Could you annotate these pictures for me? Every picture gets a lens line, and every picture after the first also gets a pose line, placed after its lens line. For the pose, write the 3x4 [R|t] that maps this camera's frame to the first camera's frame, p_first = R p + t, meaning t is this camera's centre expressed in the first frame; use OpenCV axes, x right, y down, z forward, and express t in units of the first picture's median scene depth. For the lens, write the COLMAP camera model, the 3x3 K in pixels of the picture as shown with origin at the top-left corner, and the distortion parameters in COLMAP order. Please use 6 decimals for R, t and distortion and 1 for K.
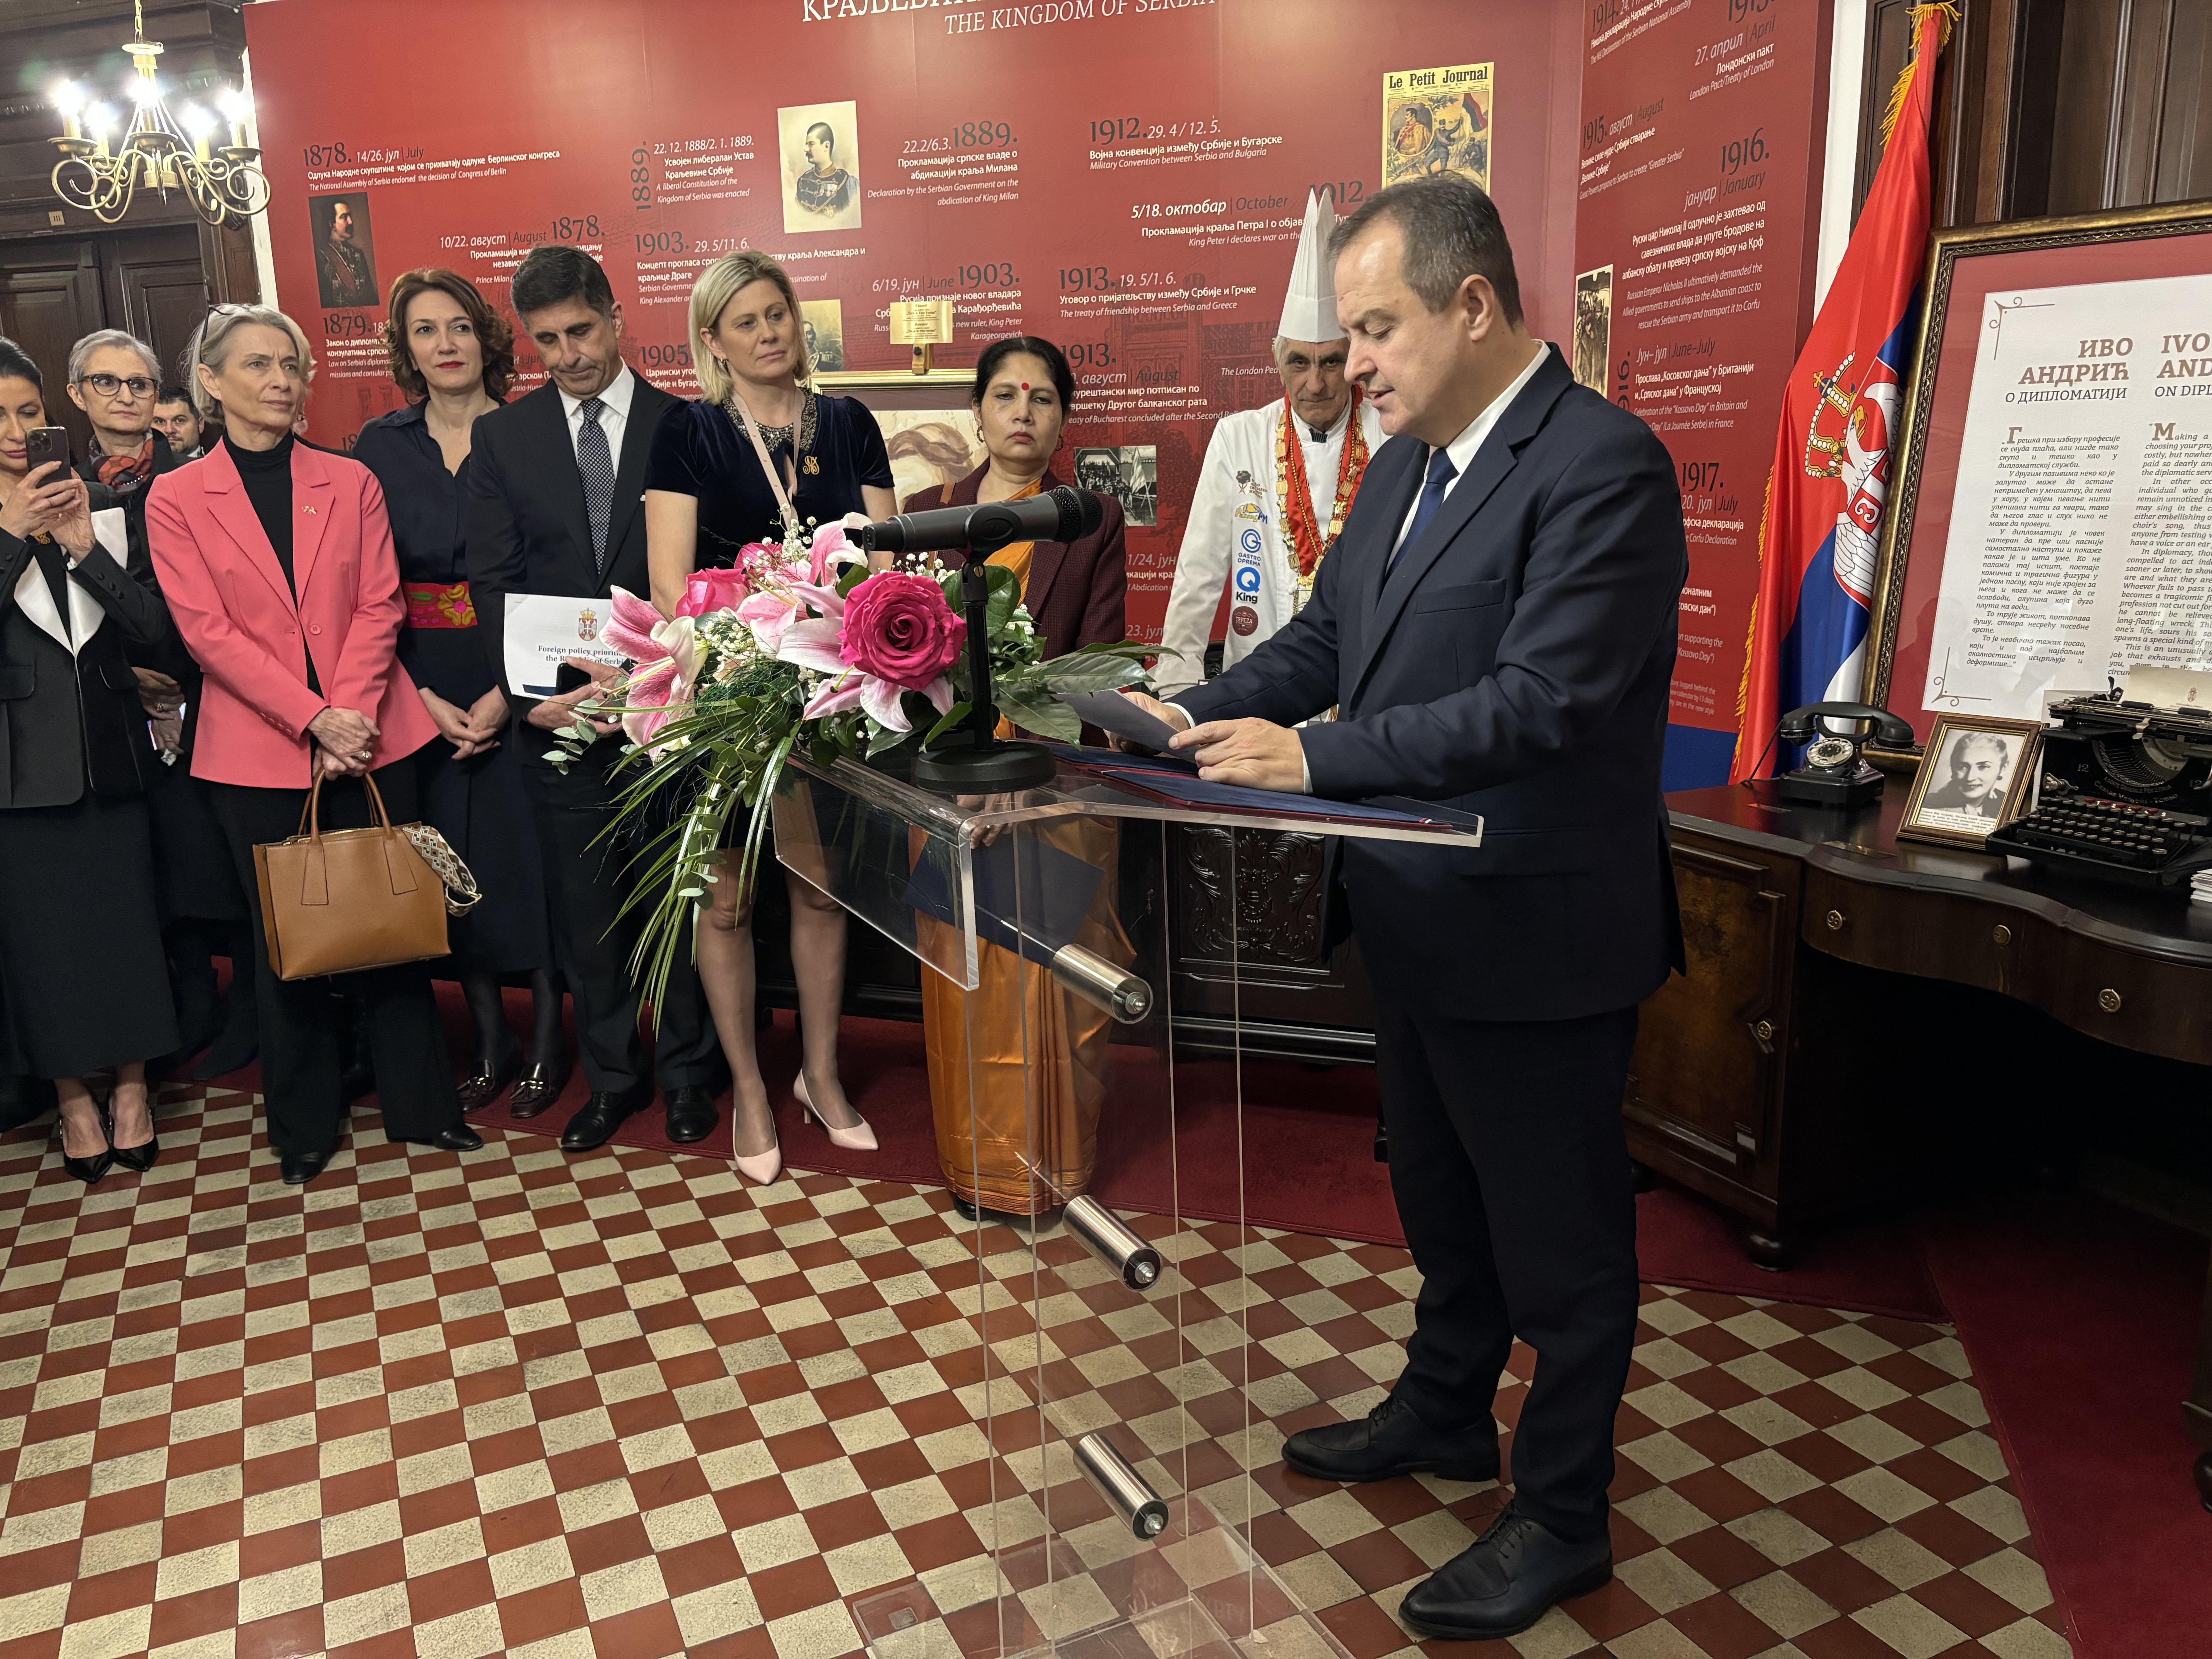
lens RADIAL K [[1654.0, 0, 1117.6], [0, 1654.0, 841.1], [0, 0, 1]] dist [-0.010404, 0.011945]
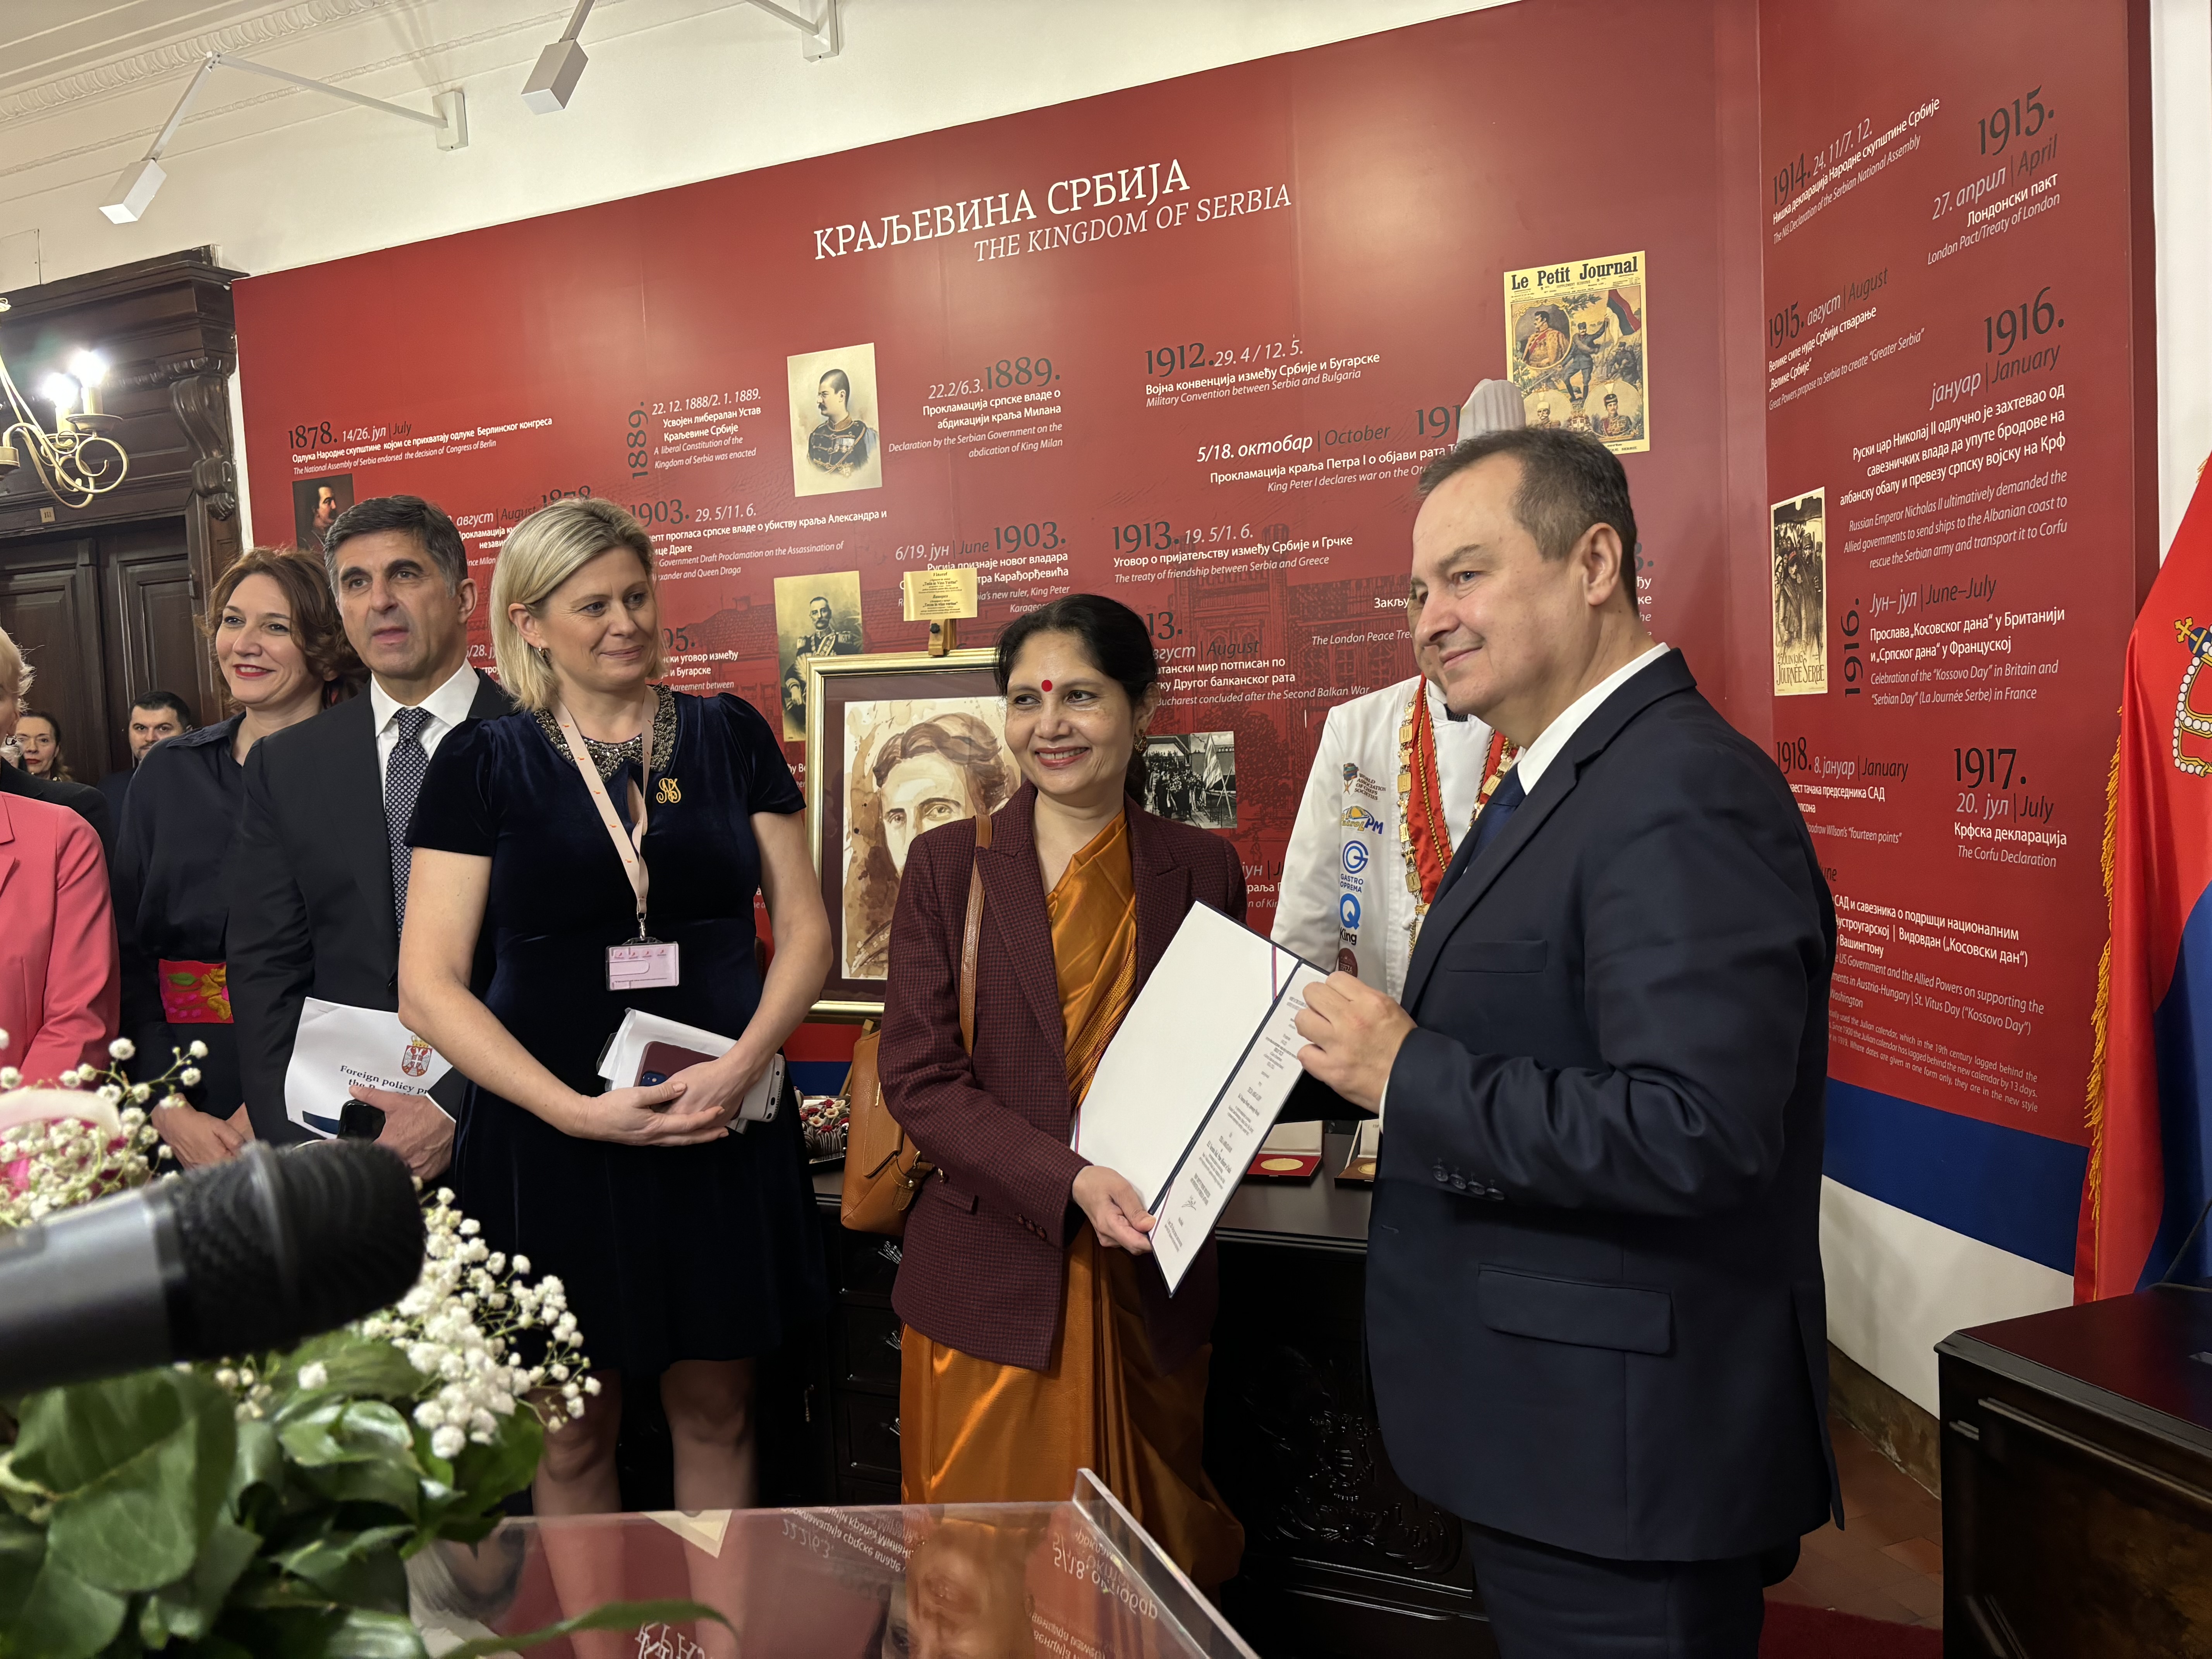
lens RADIAL K [[1654.0, 0, 1117.6], [0, 1654.0, 841.1], [0, 0, 1]] dist [-0.010404, 0.011945]
pose [[0.996020, -0.019800, -0.086904, 0.039141], [0.006232, 0.988098, -0.153700, -0.071861], [0.088913, 0.152546, 0.984289, 0.240033]]
